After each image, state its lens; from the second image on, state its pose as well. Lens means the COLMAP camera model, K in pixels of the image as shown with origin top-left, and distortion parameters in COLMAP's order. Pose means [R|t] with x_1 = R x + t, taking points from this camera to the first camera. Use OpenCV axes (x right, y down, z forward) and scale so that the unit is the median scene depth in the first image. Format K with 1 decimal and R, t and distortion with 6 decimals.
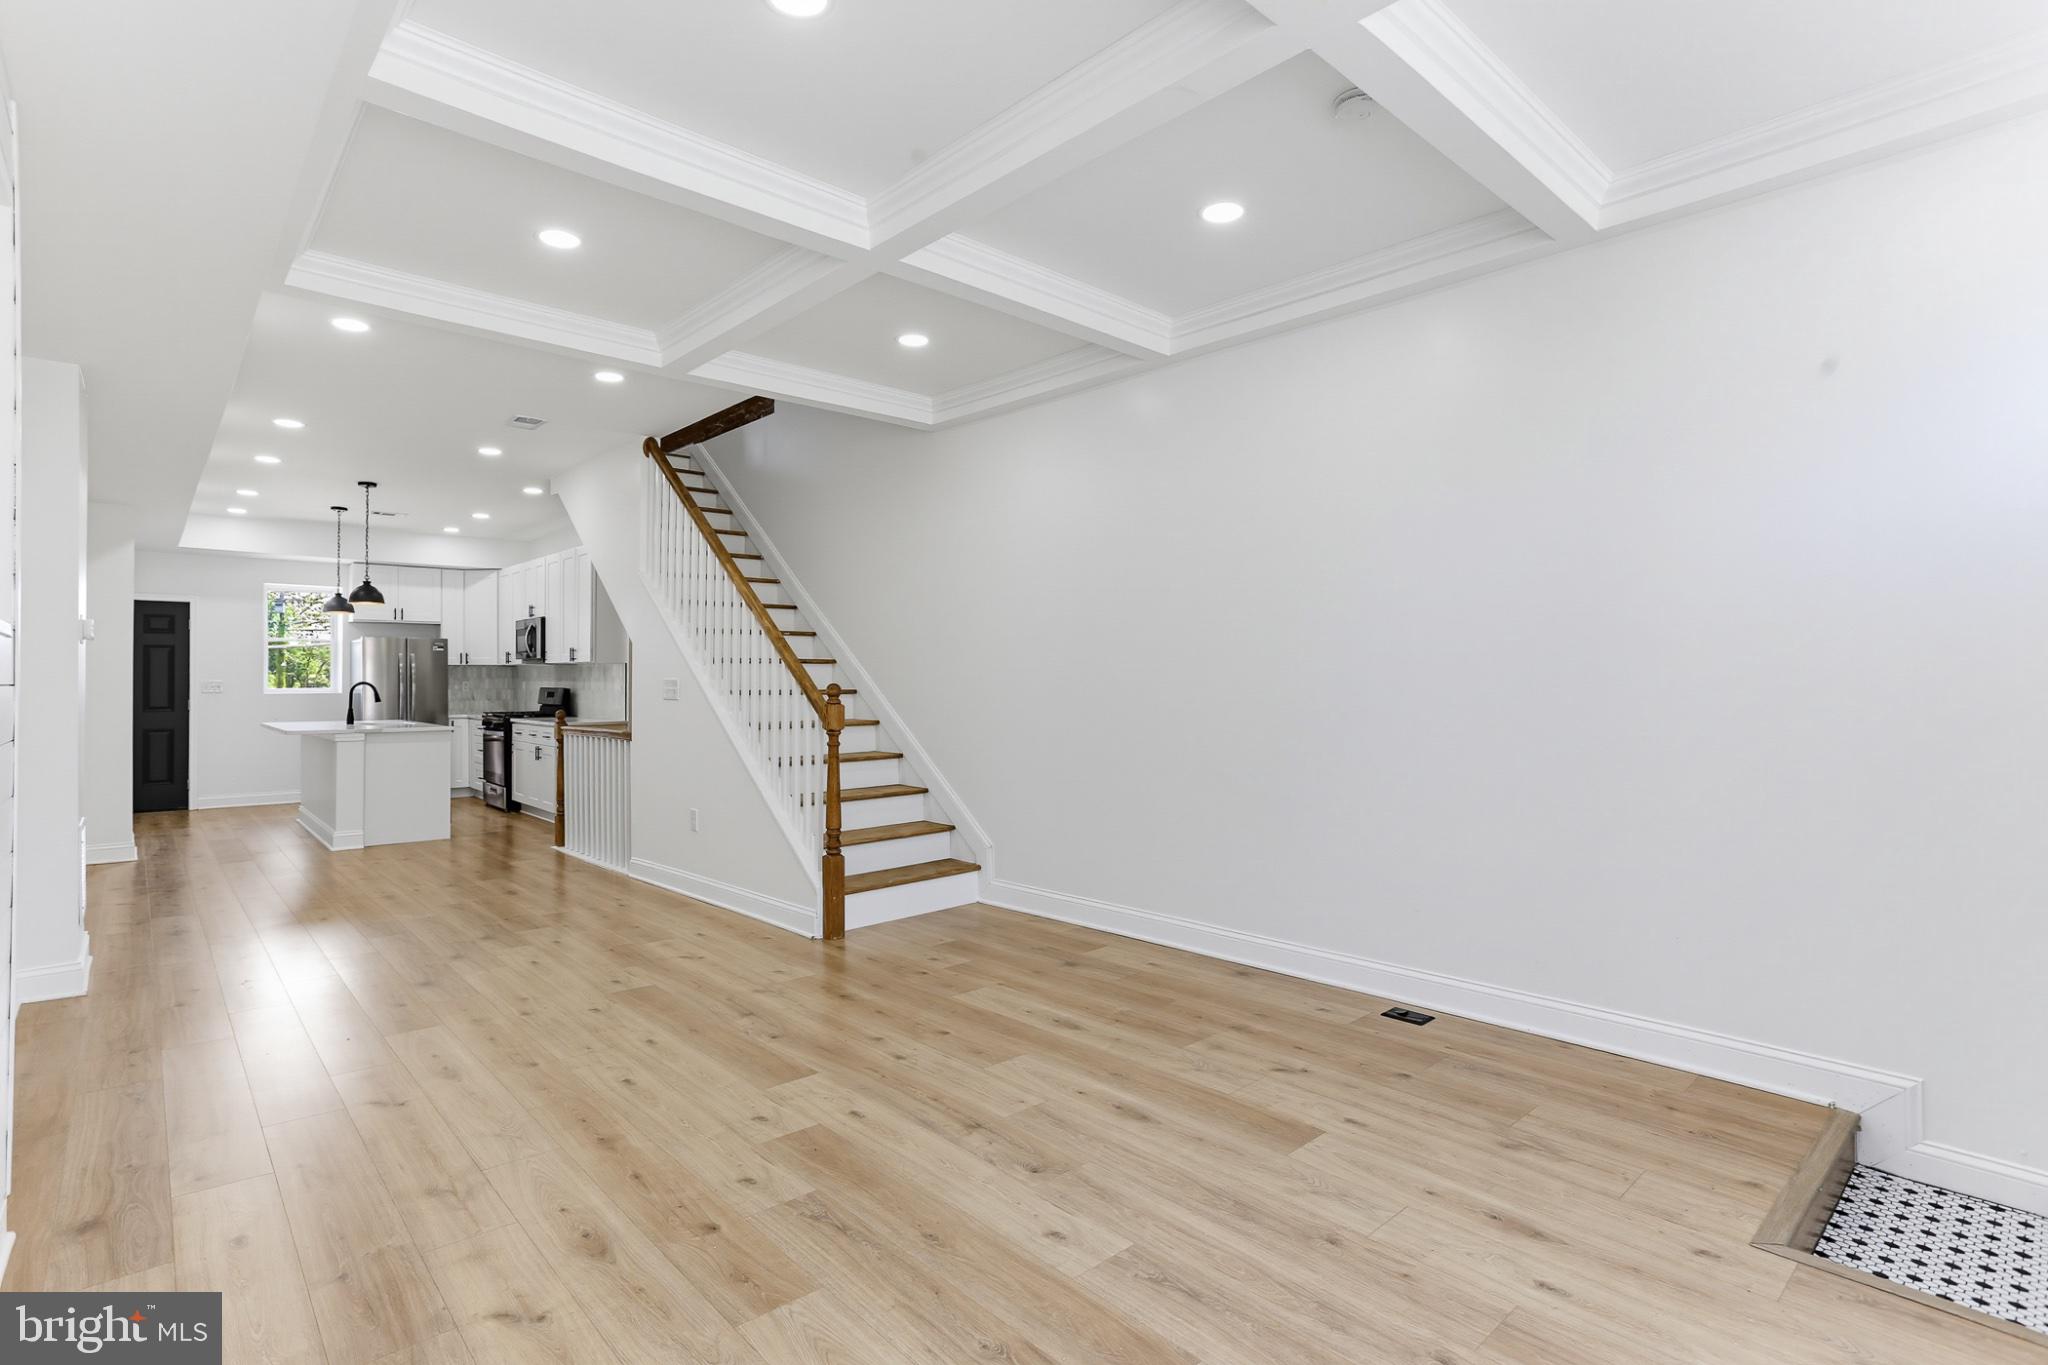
lens RADIAL K [[1002.3, 0, 1018.3], [0, 1002.3, 683.6], [0, 0, 1]] dist [-0.064580, 0.043002]
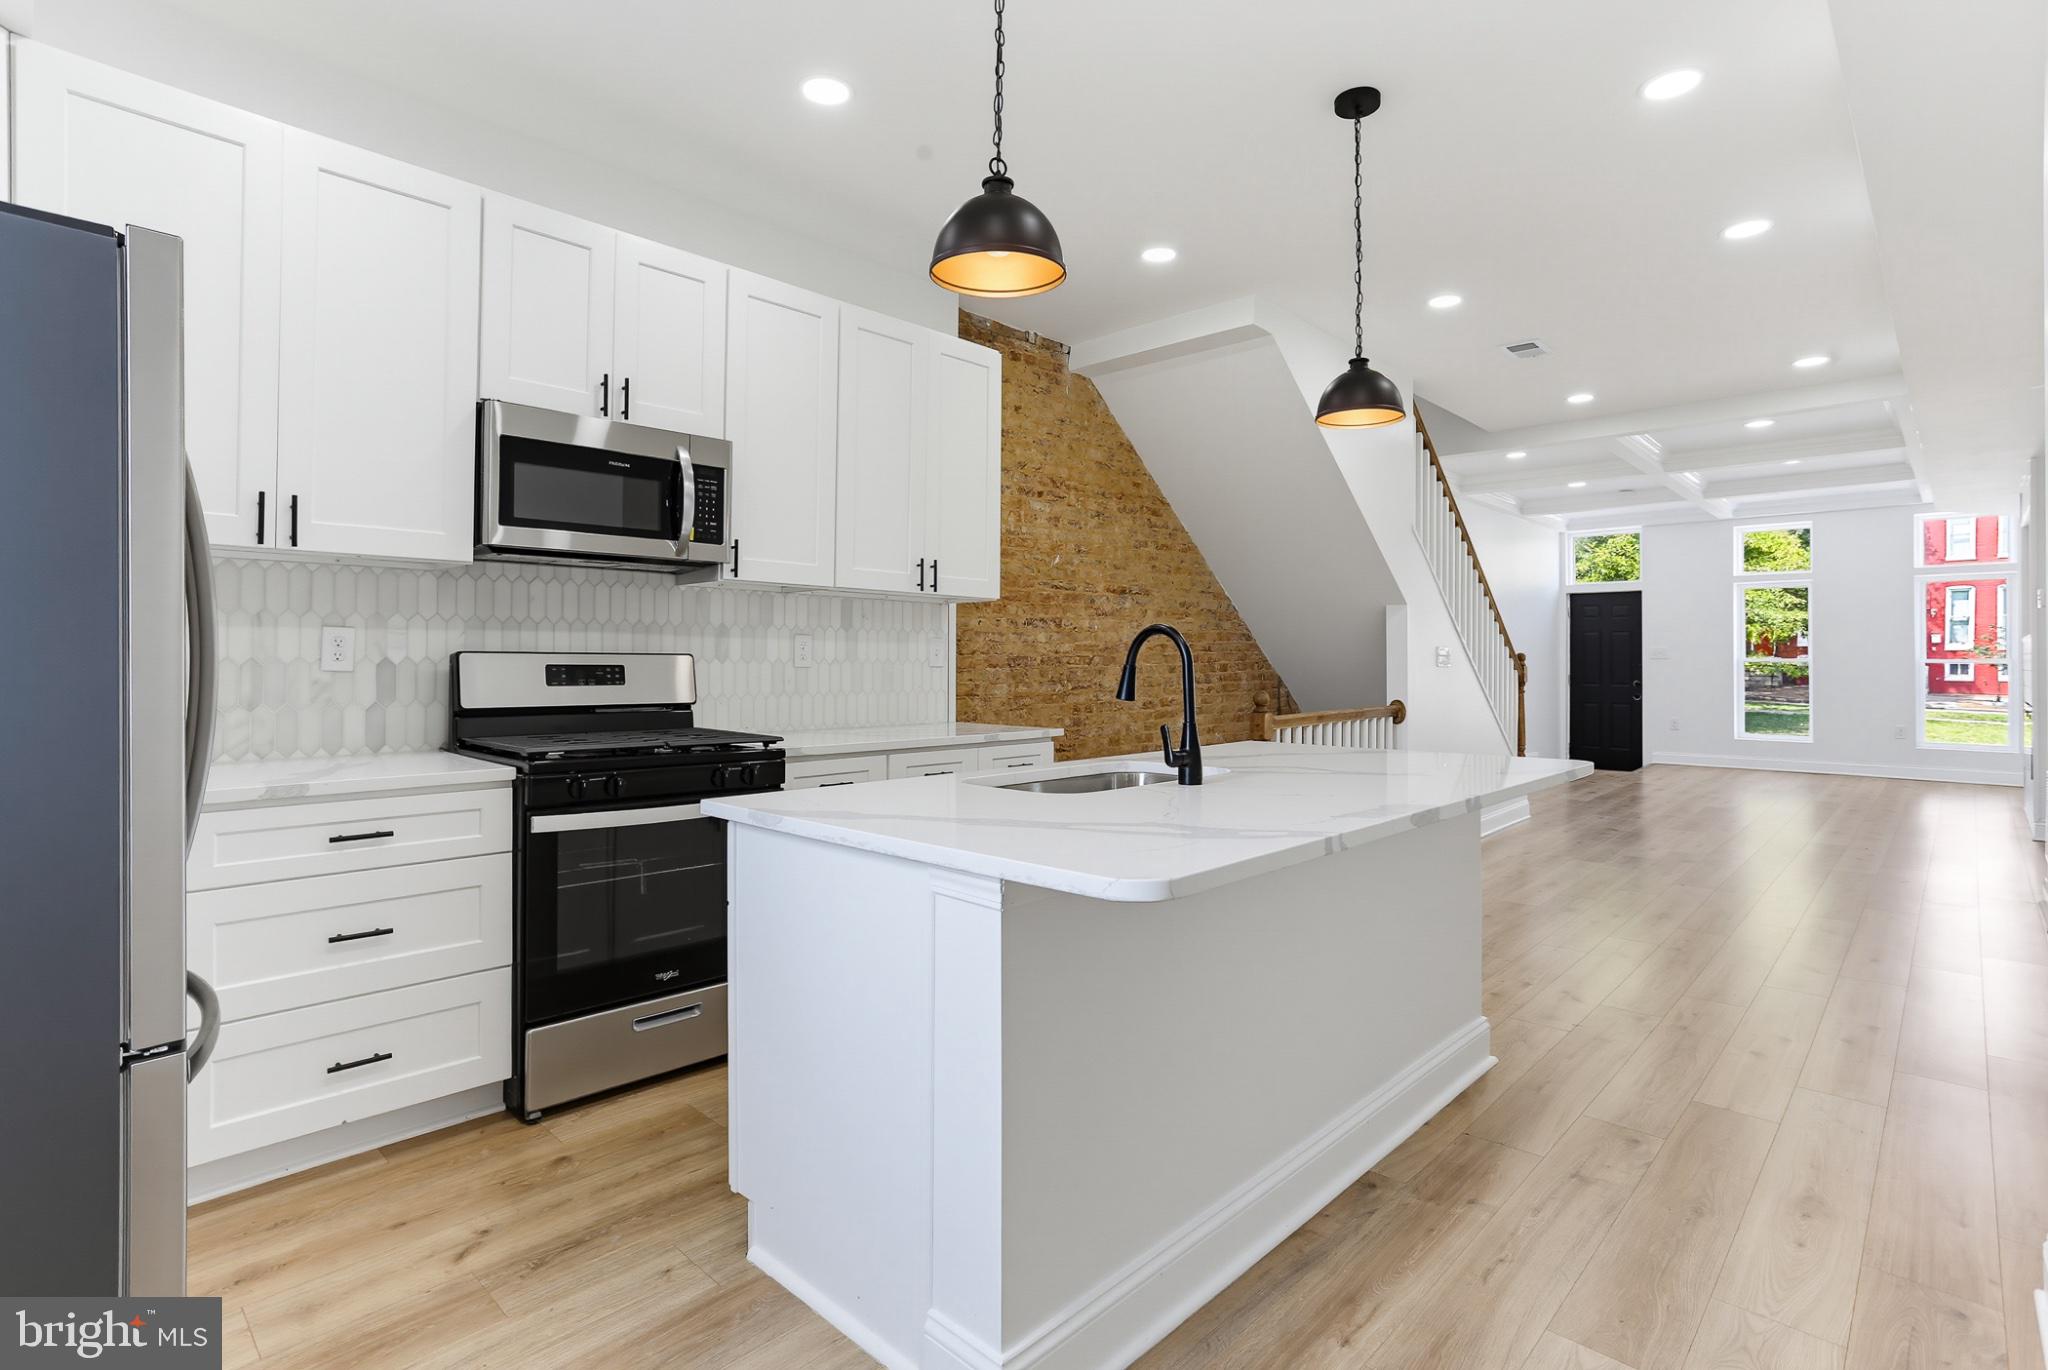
lens RADIAL K [[1006.4, 0, 1010.2], [0, 1006.4, 655.1], [0, 0, 1]] dist [-0.057569, 0.033166]
pose [[-0.063094, 0.005268, 0.997994, -1.059764], [-0.001852, 0.999984, -0.005395, 0.008631], [-0.998006, -0.002189, -0.063083, 1.190544]]
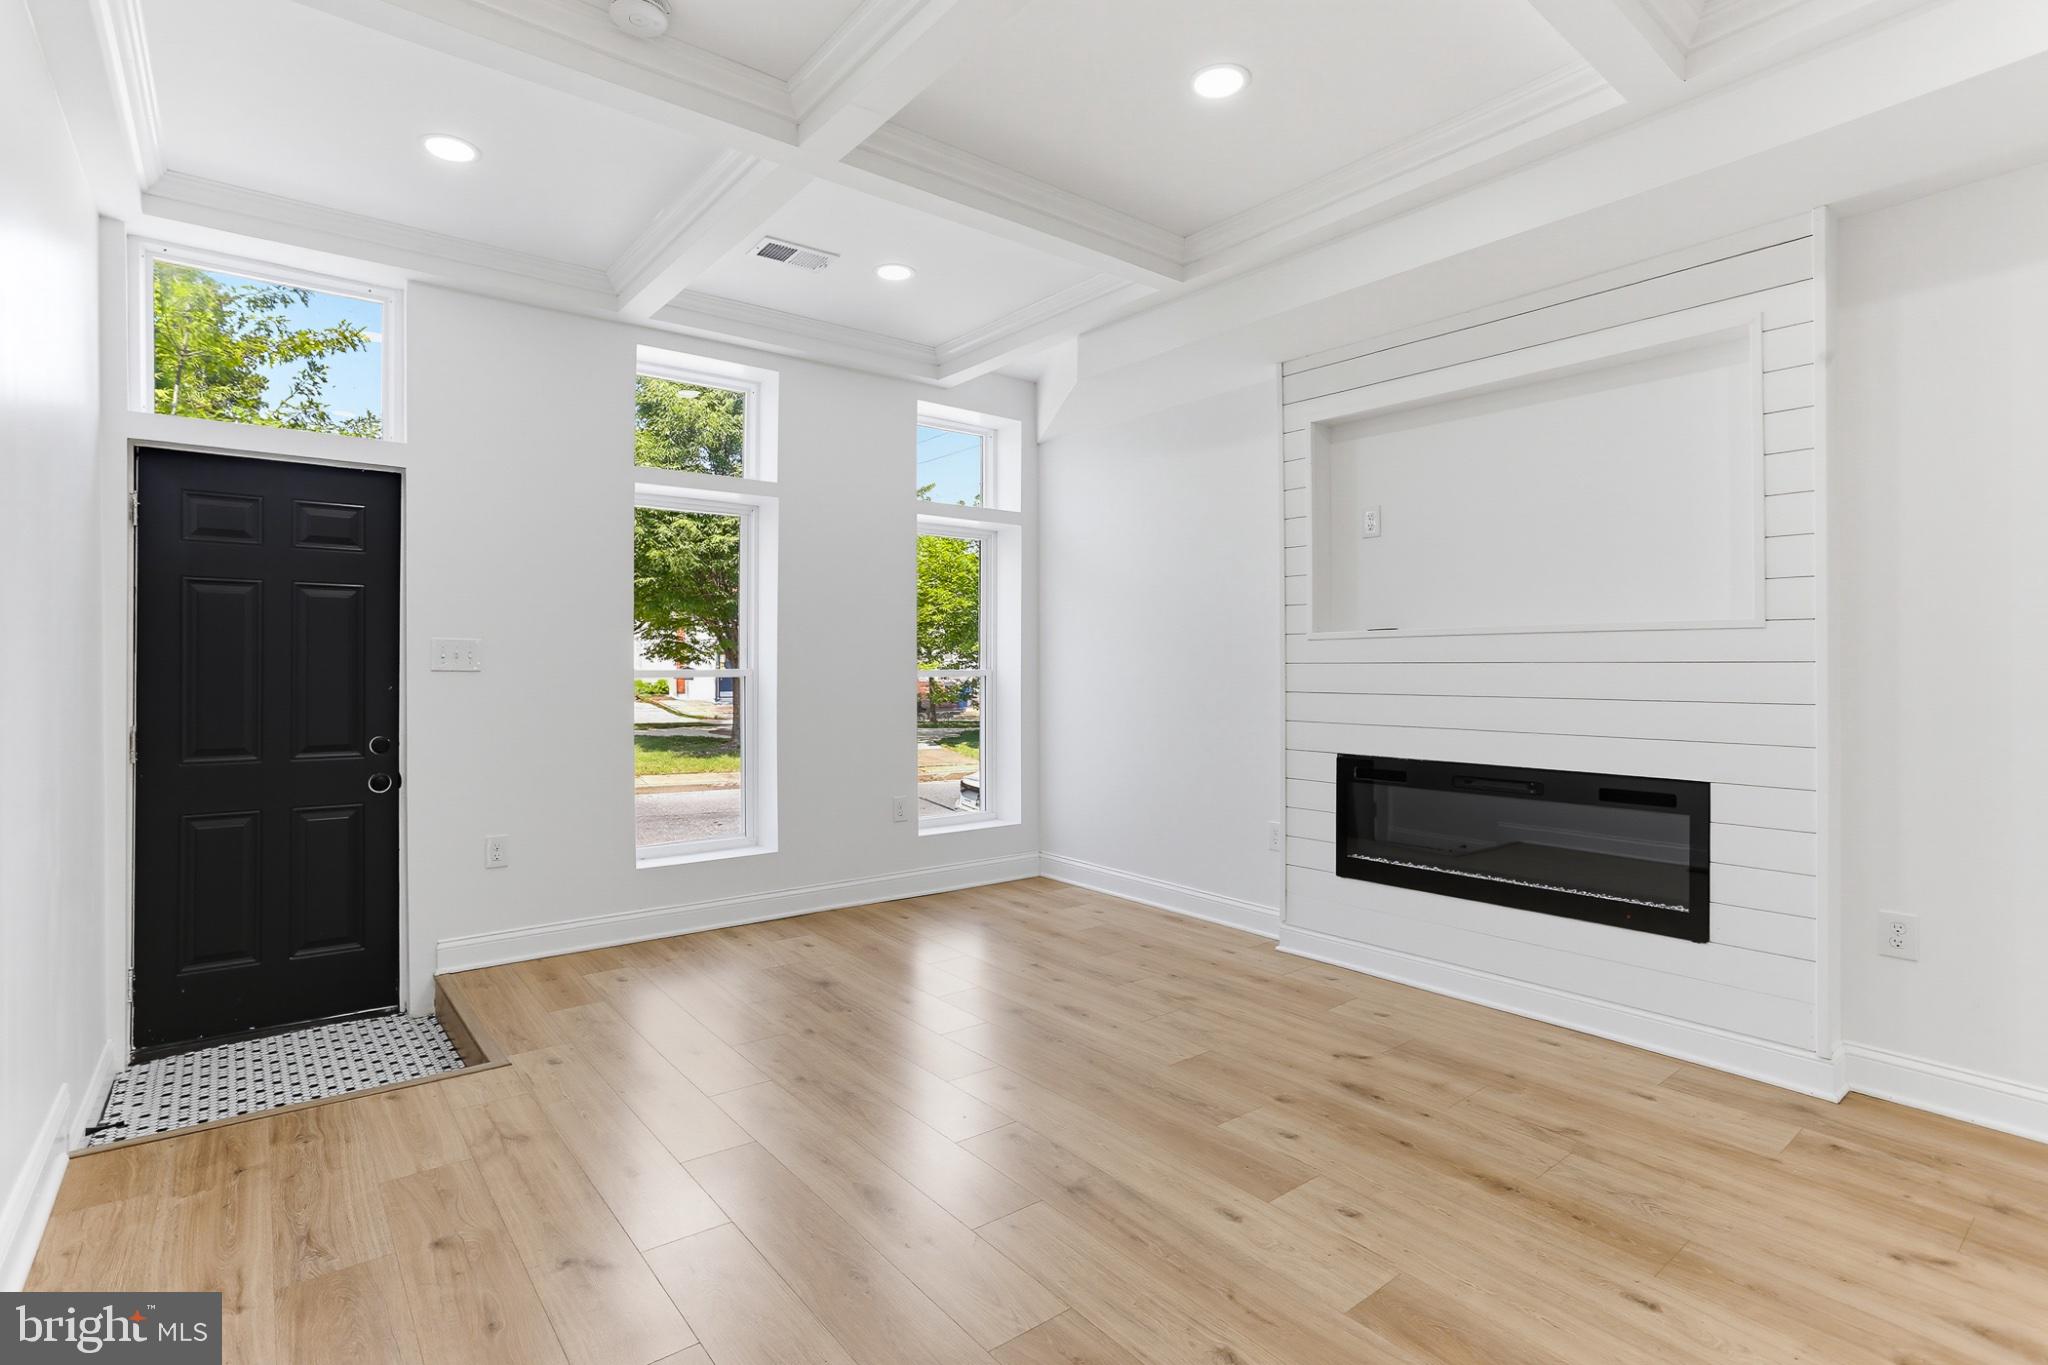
lens RADIAL K [[980.9, 0, 1027.3], [0, 980.9, 666.8], [0, 0, 1]] dist [-0.050870, 0.019311]
pose [[-0.998617, 0.001343, 0.052557, -0.016358], [0.001484, 0.999995, 0.002648, 0.001370], [-0.052554, 0.002723, -0.998614, 0.639573]]
